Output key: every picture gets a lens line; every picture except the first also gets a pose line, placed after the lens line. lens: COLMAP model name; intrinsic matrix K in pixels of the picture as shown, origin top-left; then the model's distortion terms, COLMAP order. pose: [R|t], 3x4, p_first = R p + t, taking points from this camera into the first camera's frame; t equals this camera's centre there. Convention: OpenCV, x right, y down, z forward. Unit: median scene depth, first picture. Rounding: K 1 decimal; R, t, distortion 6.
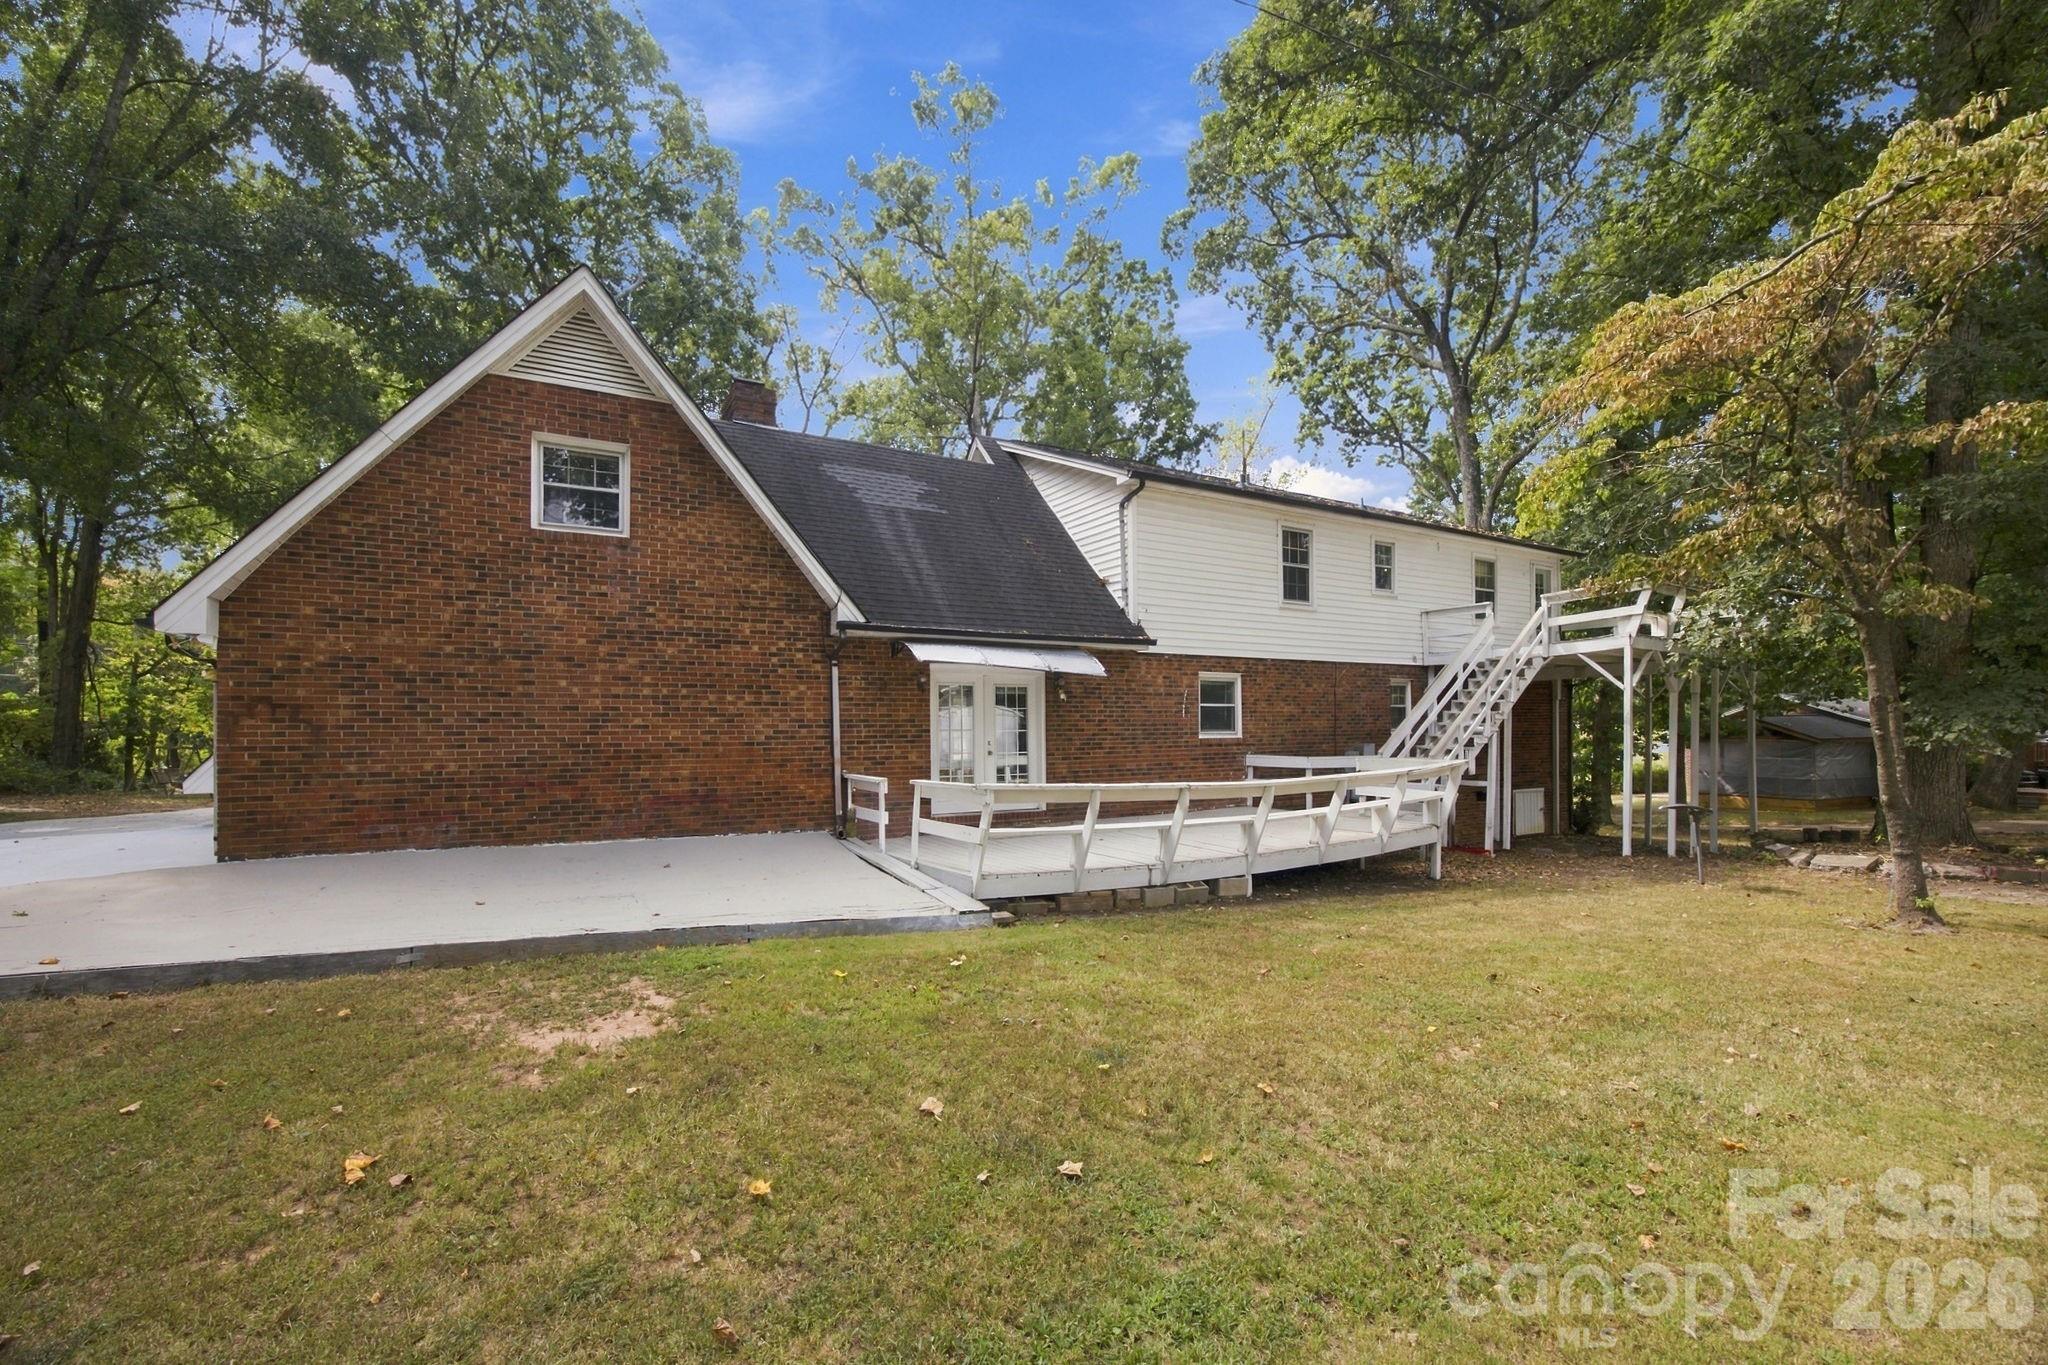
lens RADIAL K [[843.0, 0, 1030.6], [0, 843.0, 723.1], [0, 0, 1]] dist [-0.016812, -0.000112]
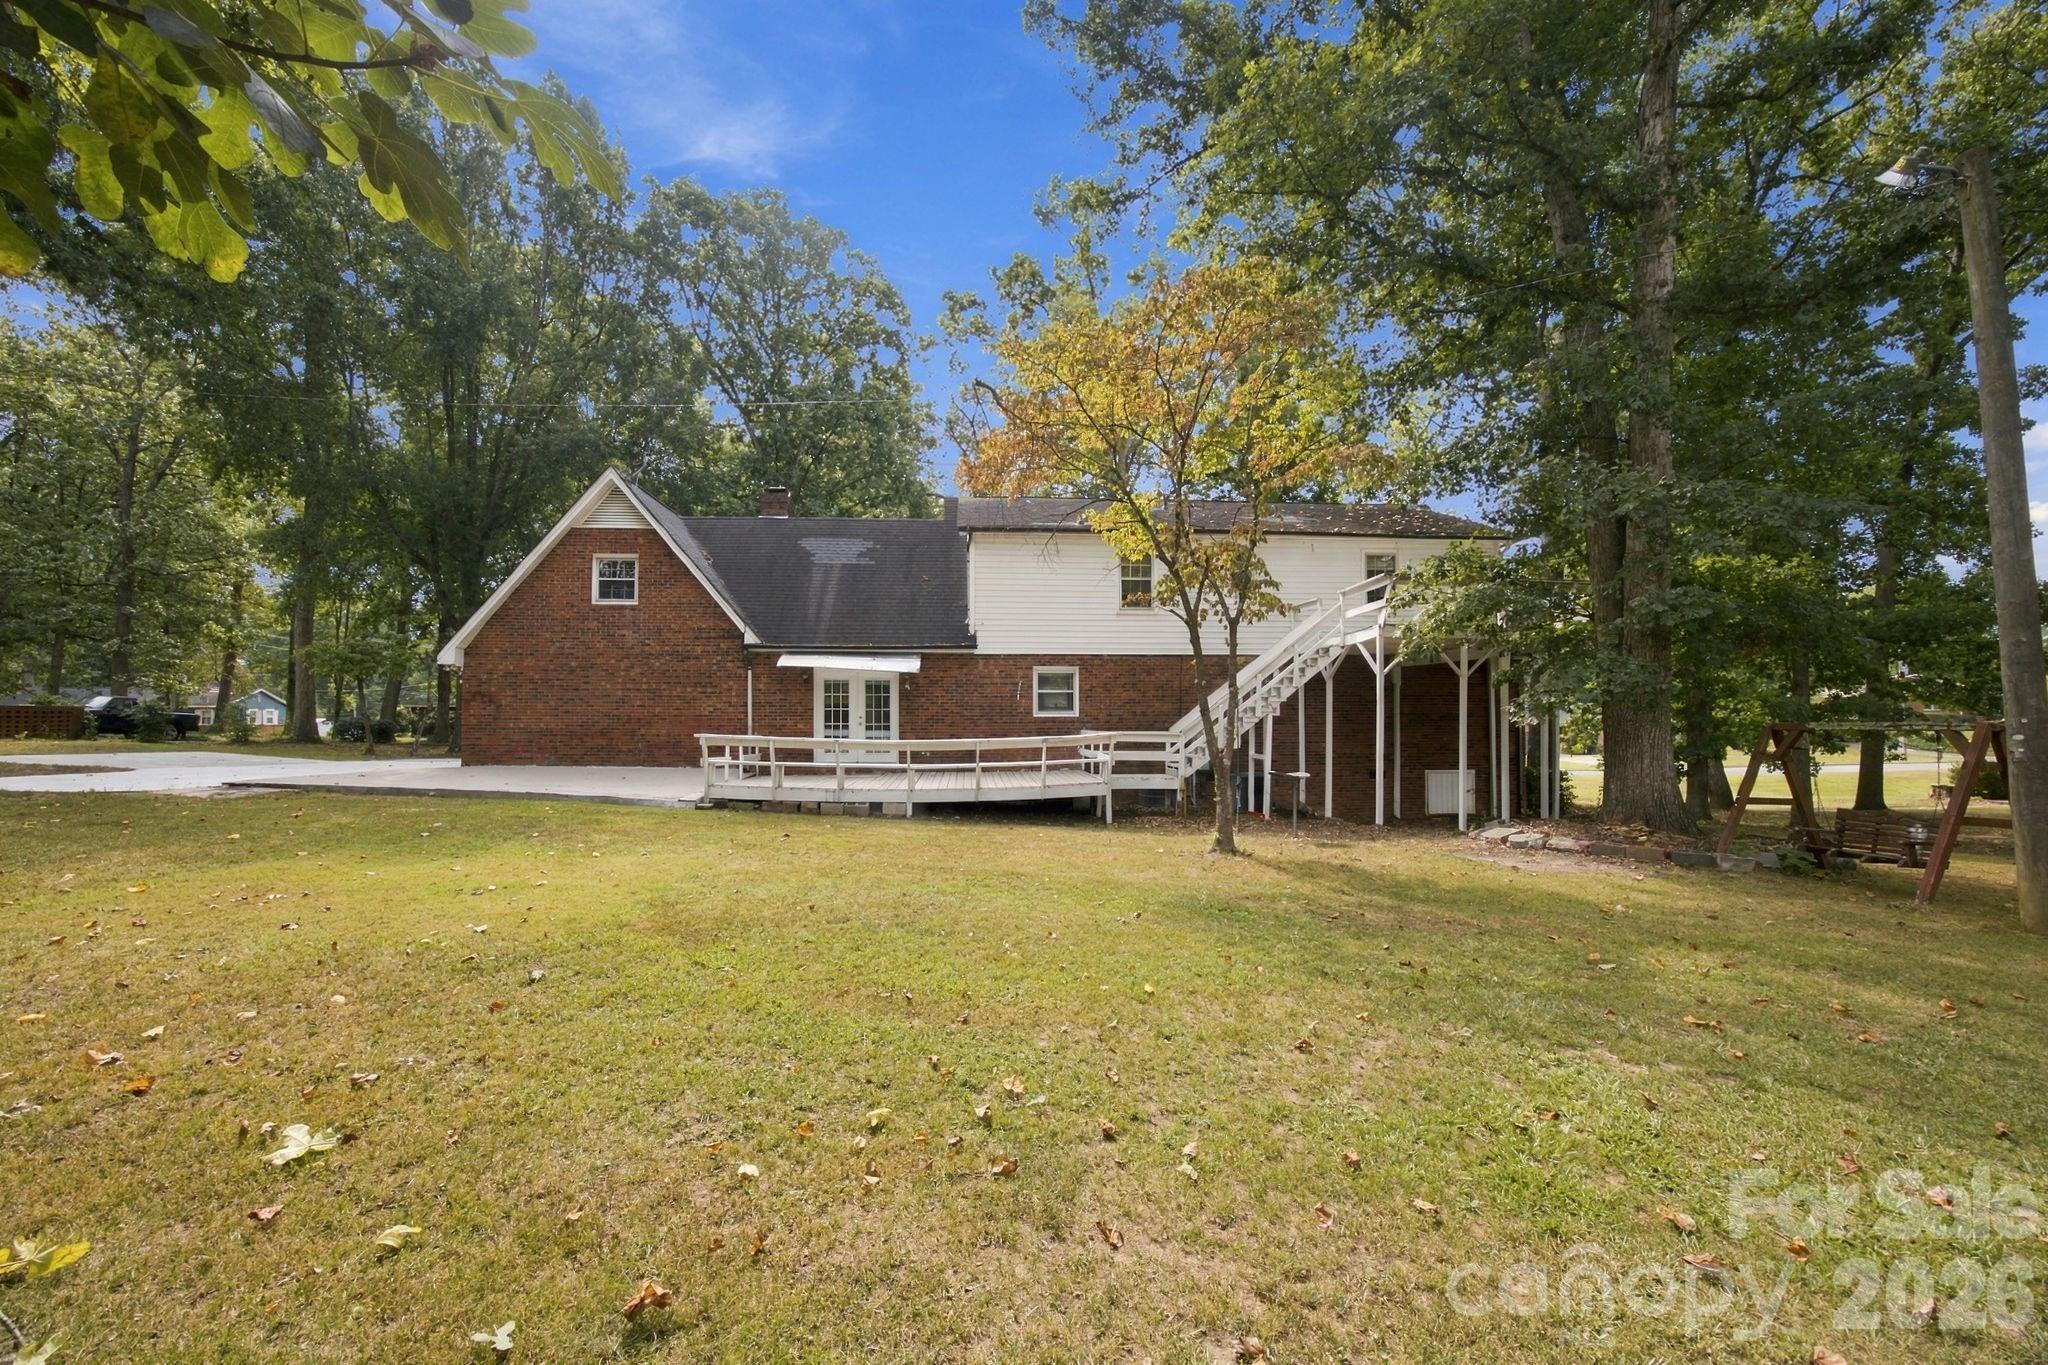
lens RADIAL K [[843.0, 0, 1030.6], [0, 843.0, 723.1], [0, 0, 1]] dist [-0.016812, -0.000112]
pose [[0.898999, 0.008561, -0.437868, 0.827586], [-0.001557, 0.999865, 0.016352, 0.006761], [0.437949, -0.014019, 0.898891, -0.215825]]
